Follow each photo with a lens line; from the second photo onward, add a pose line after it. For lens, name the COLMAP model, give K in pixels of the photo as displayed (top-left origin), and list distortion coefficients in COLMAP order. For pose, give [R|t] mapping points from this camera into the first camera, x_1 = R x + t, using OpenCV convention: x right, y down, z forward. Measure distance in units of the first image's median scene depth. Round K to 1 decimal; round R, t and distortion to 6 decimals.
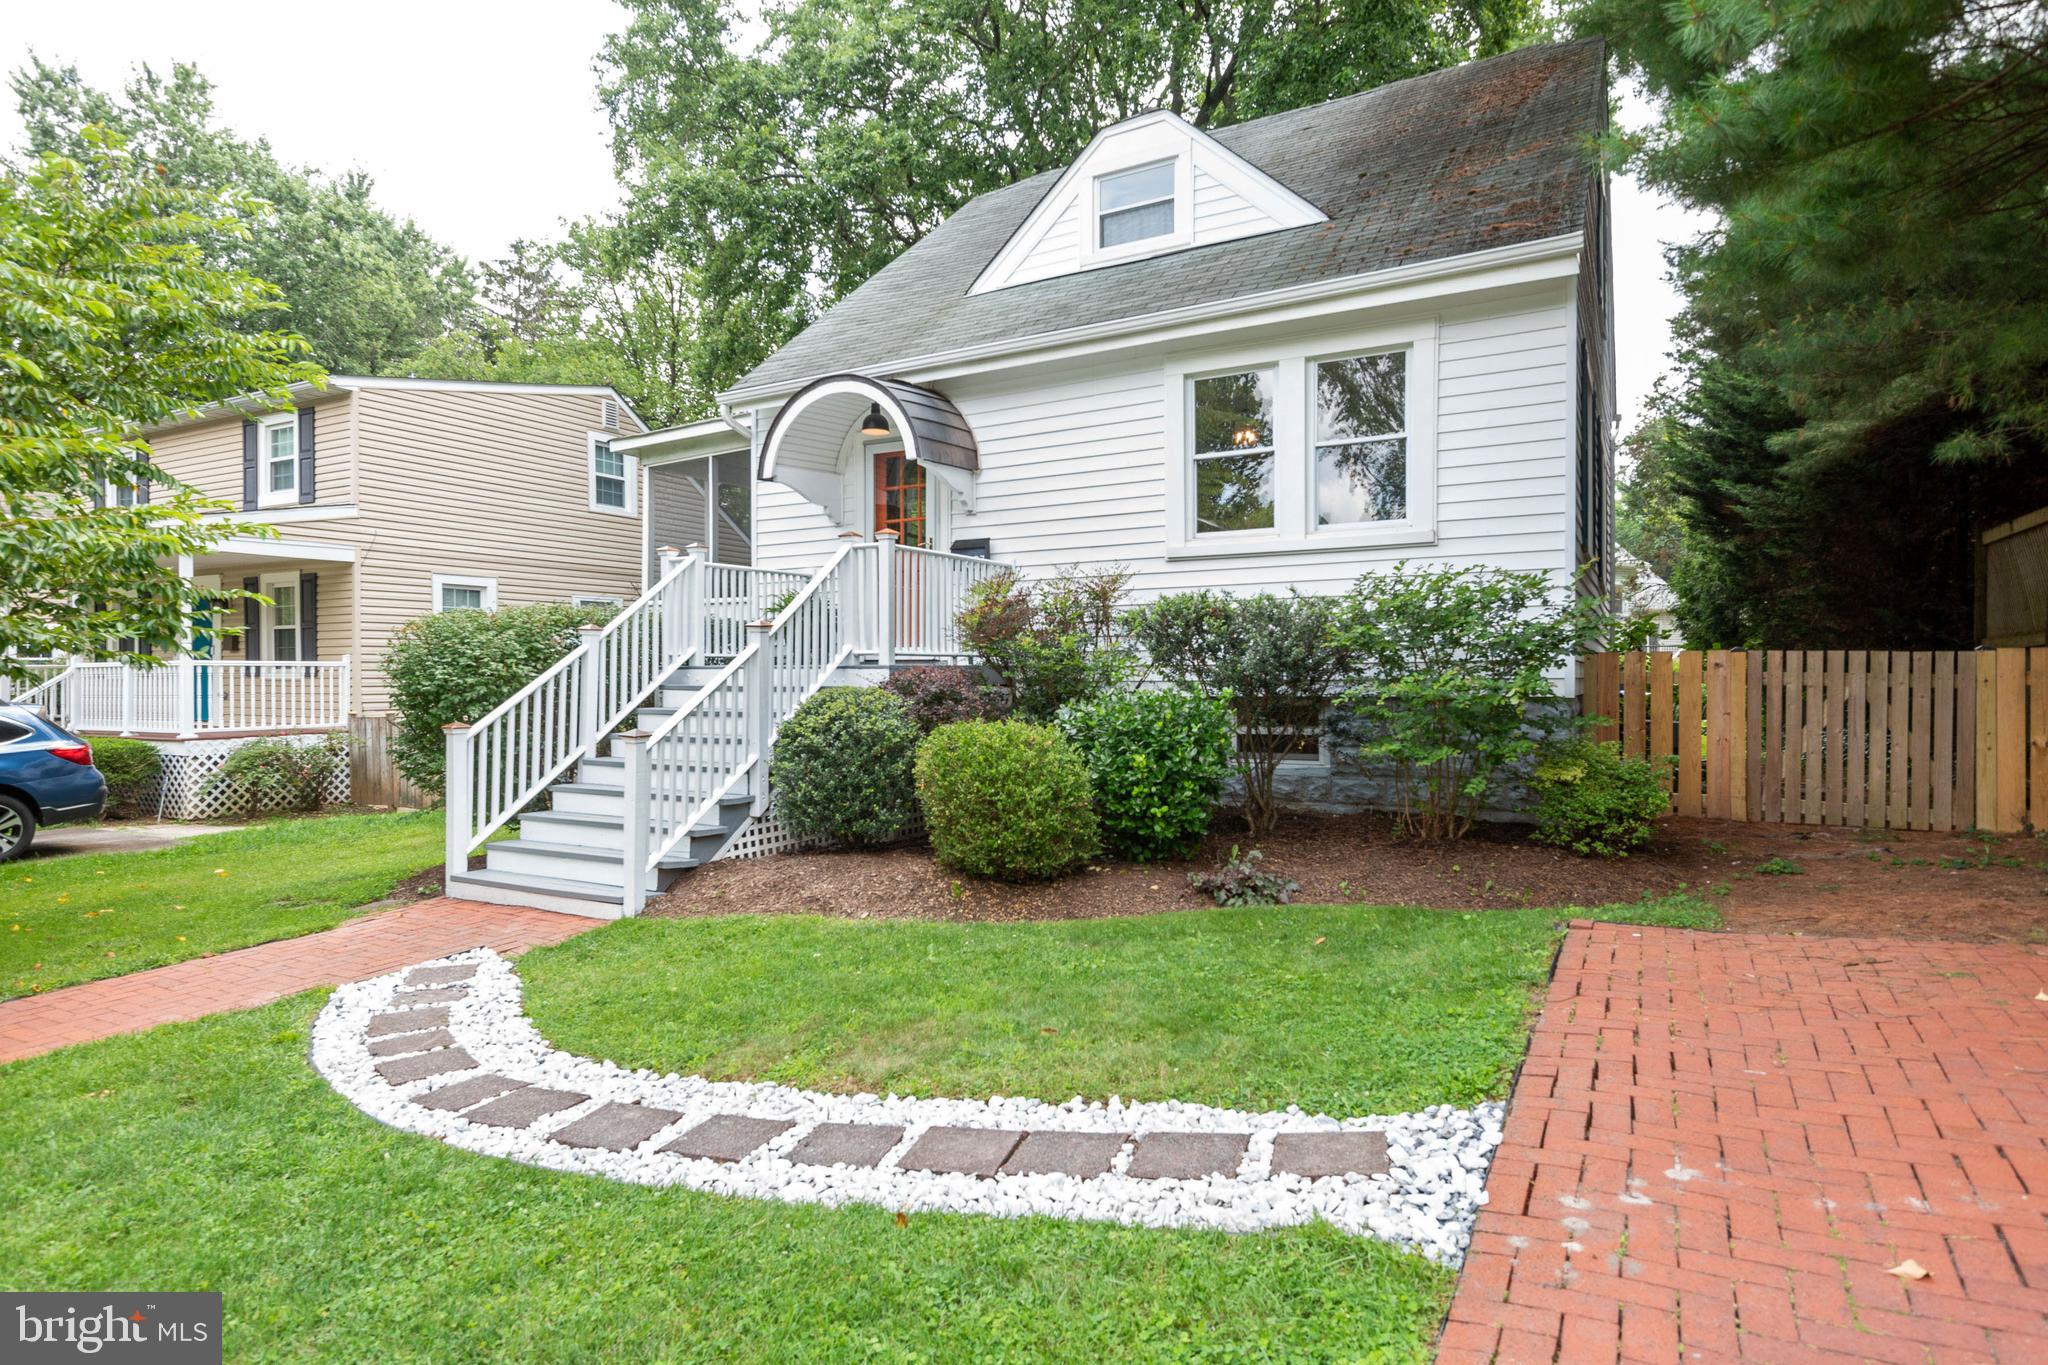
lens RADIAL K [[1102.2, 0, 1027.8], [0, 1102.2, 688.8], [0, 0, 1]] dist [0.019684, -0.000192]
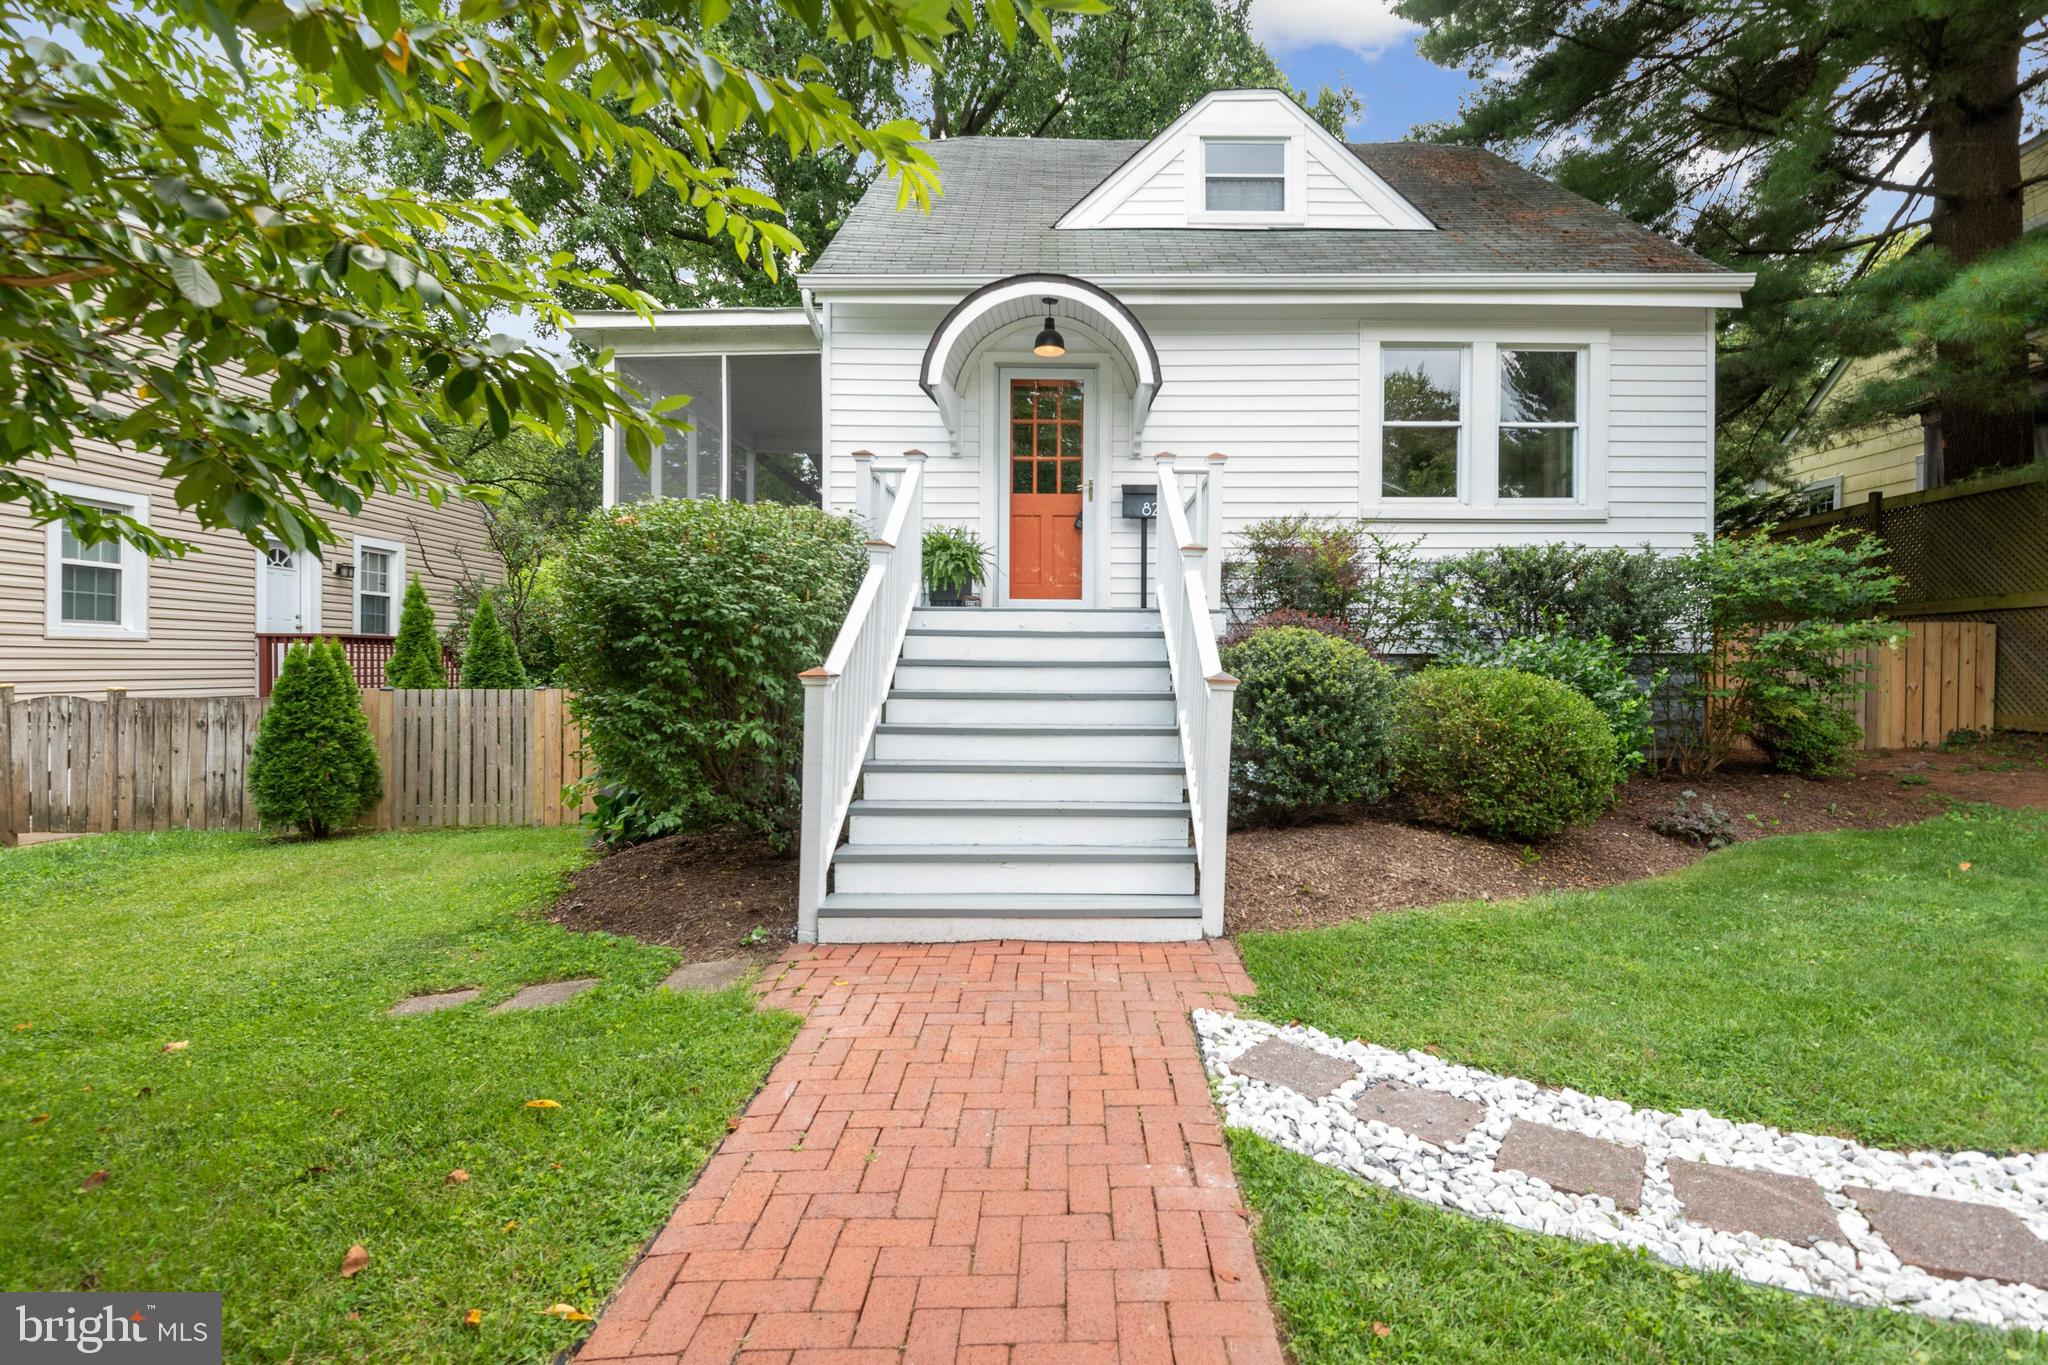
lens RADIAL K [[930.8, 0, 1026.0], [0, 930.8, 675.1], [0, 0, 1]] dist [0.005991, -0.001162]
pose [[0.875114, 0.000014, 0.483916, -0.537444], [-0.005703, 0.999931, 0.010285, 0.020083], [-0.483882, -0.011760, 0.875054, 0.363504]]
